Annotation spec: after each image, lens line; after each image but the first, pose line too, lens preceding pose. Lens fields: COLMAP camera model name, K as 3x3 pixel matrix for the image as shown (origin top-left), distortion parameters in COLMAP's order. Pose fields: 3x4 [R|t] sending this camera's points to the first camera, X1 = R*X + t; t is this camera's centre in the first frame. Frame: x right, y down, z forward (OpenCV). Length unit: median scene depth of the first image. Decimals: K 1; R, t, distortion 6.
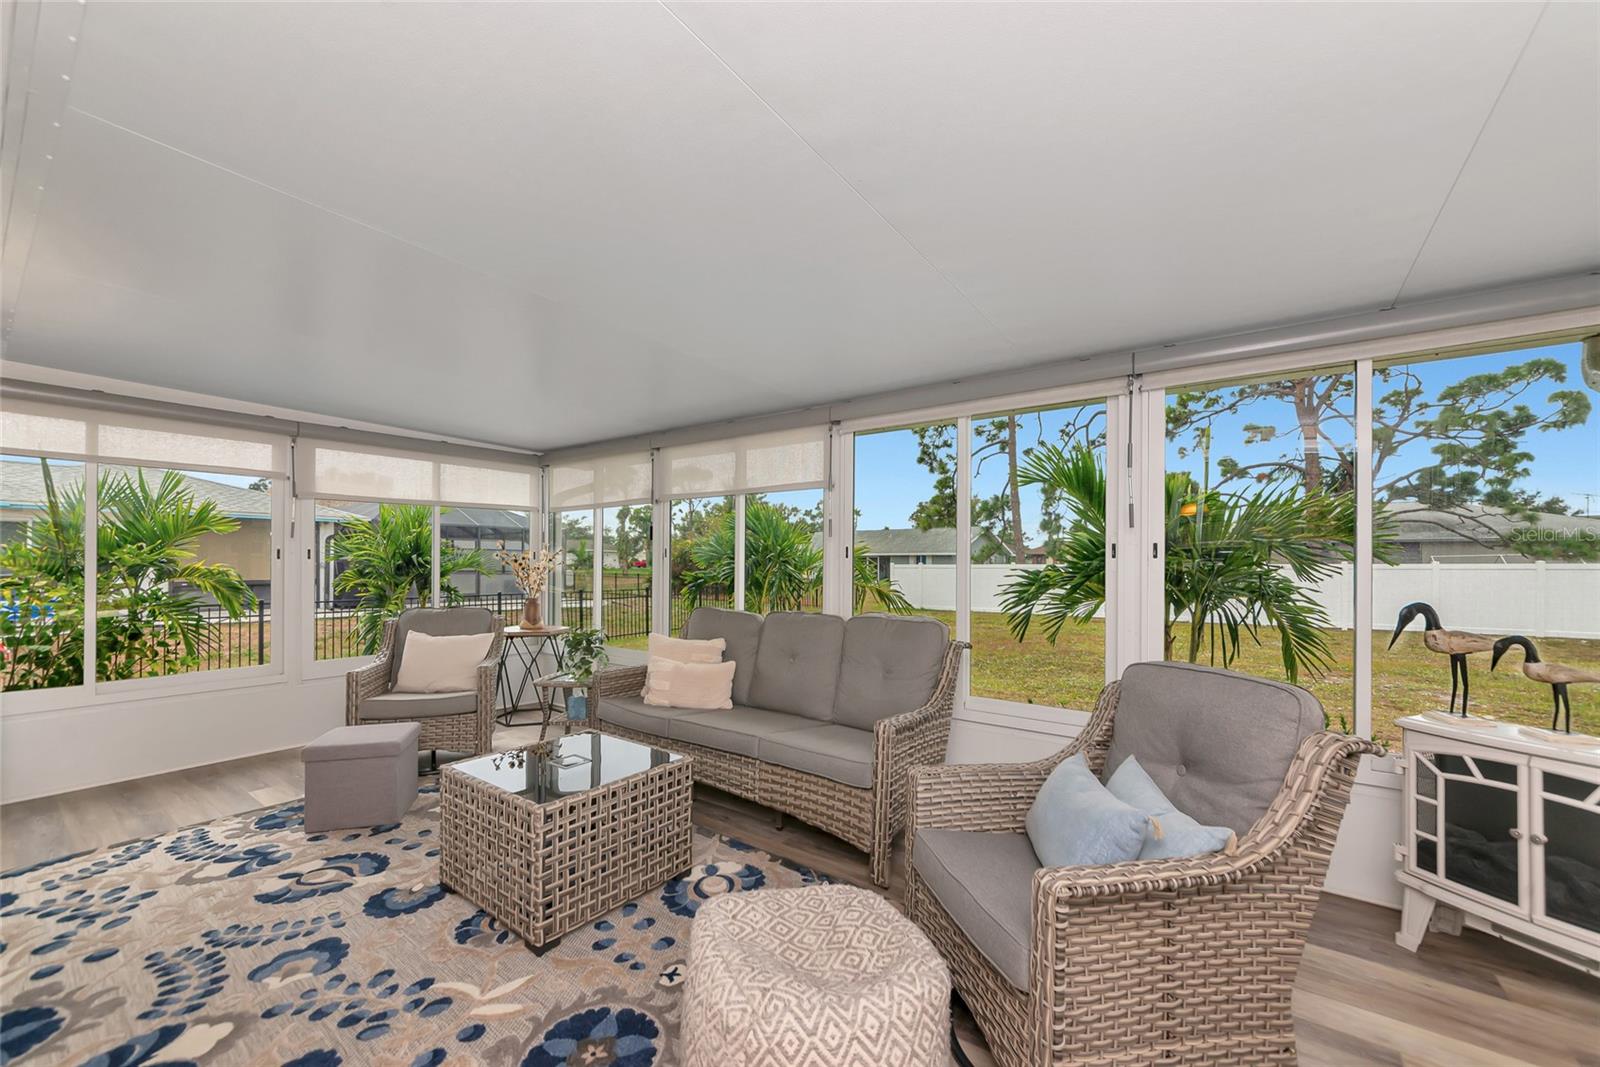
lens RADIAL K [[625.2, 0, 789.1], [0, 625.2, 550.8], [0, 0, 1]] dist [-0.000179, 0.000728]
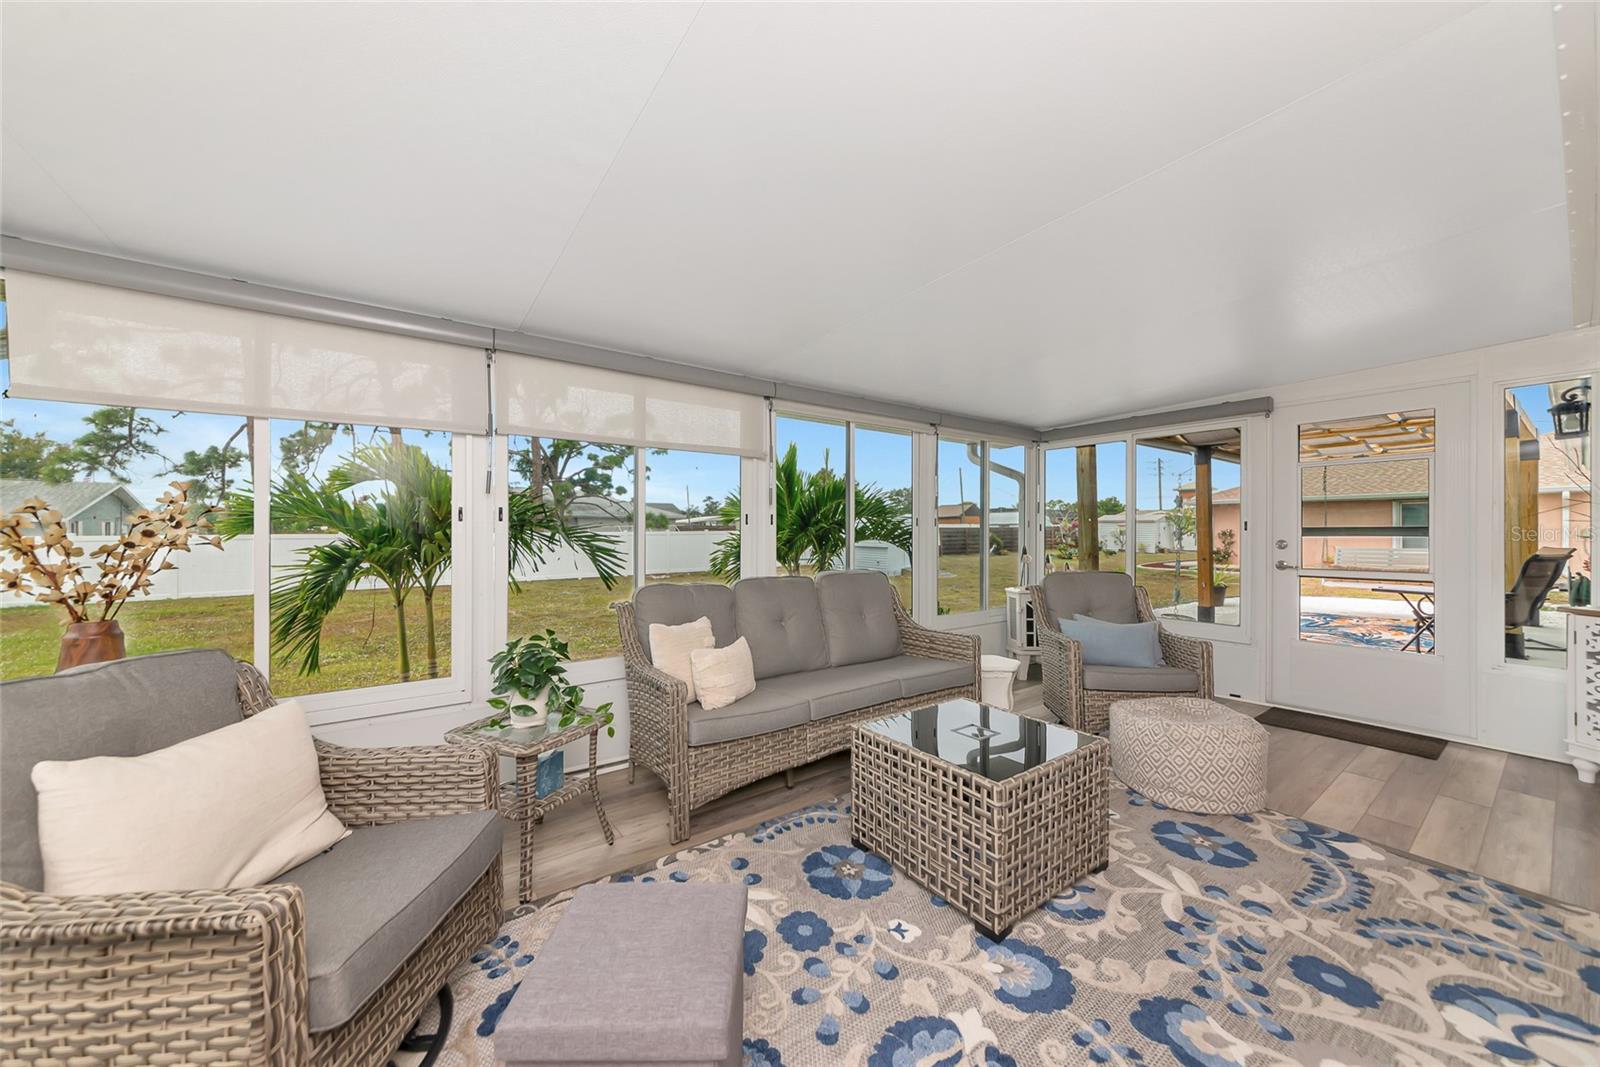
lens RADIAL K [[573.8, 0, 796.4], [0, 573.8, 516.1], [0, 0, 1]] dist [-0.009991, 0.004715]
pose [[0.299738, 0.022441, 0.953758, -1.516043], [-0.012713, 0.999728, -0.019527, 0.023508], [-0.953937, -0.006273, 0.299942, 1.176775]]
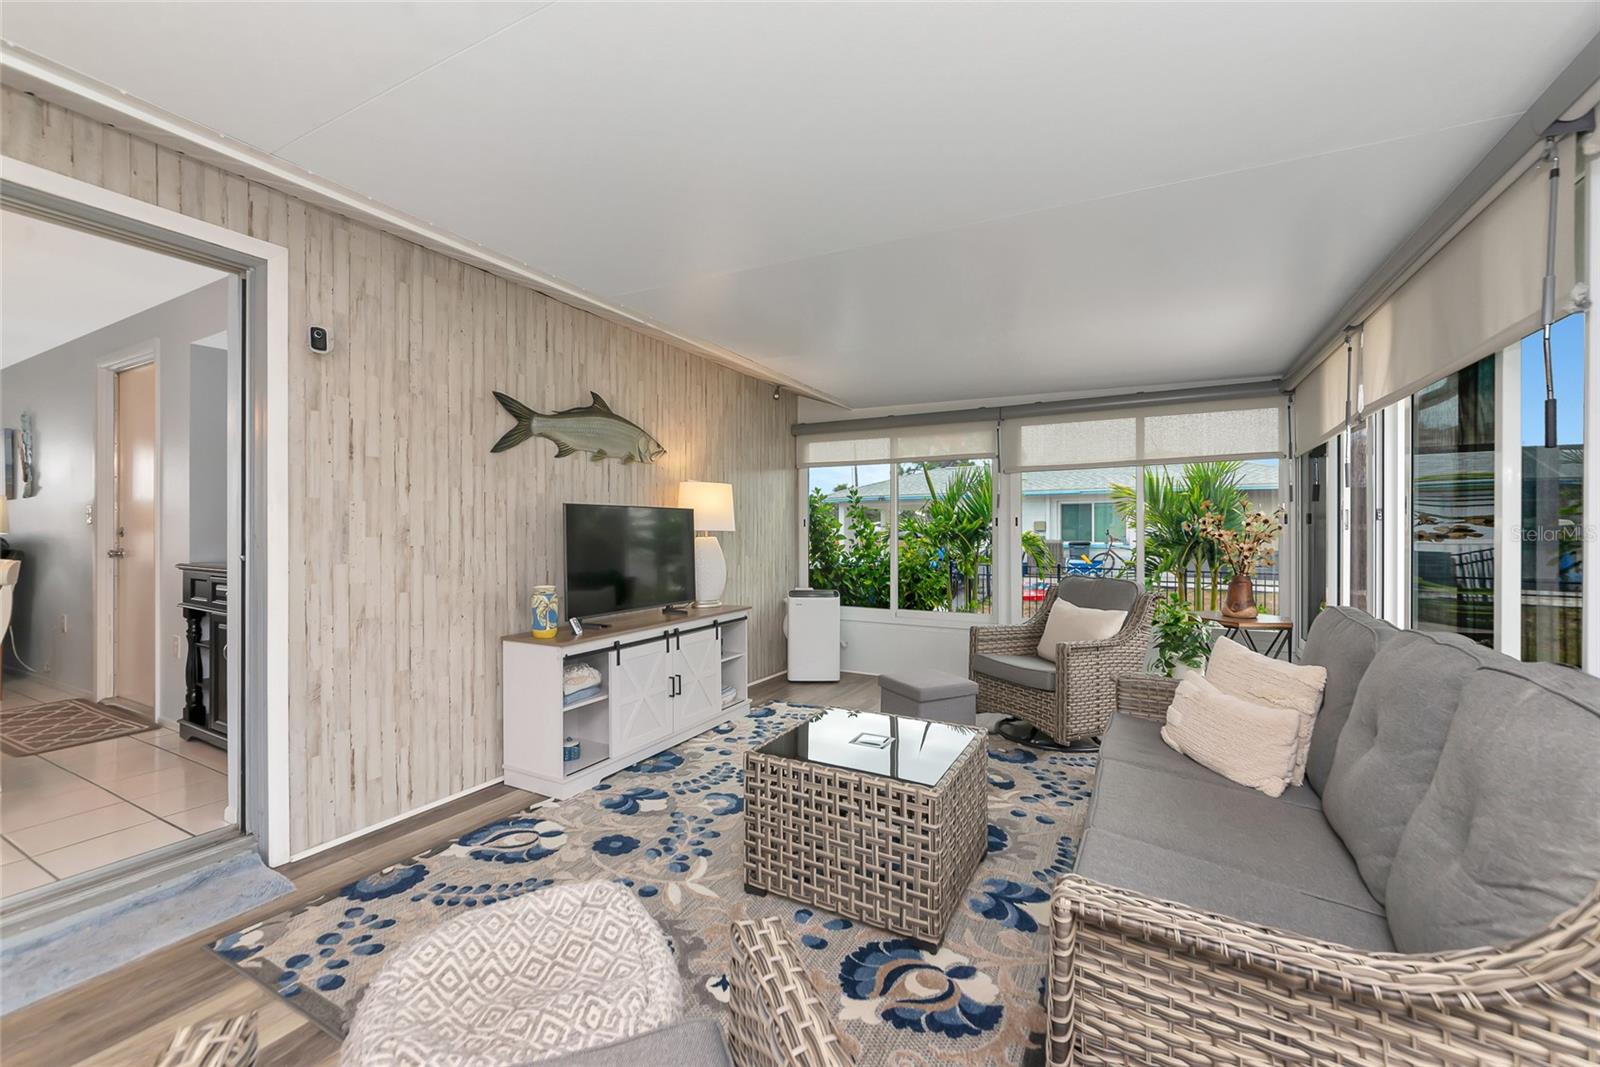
lens RADIAL K [[645.0, 0, 800.0], [0, 645.0, 533.5], [0, 0, 1]] dist [-0.001466, 0.000048]
pose [[0.146999, -0.001170, -0.989136, 0.671472], [0.019084, 0.999817, 0.001653, 0.033615], [0.988953, -0.019120, 0.146994, 0.898659]]
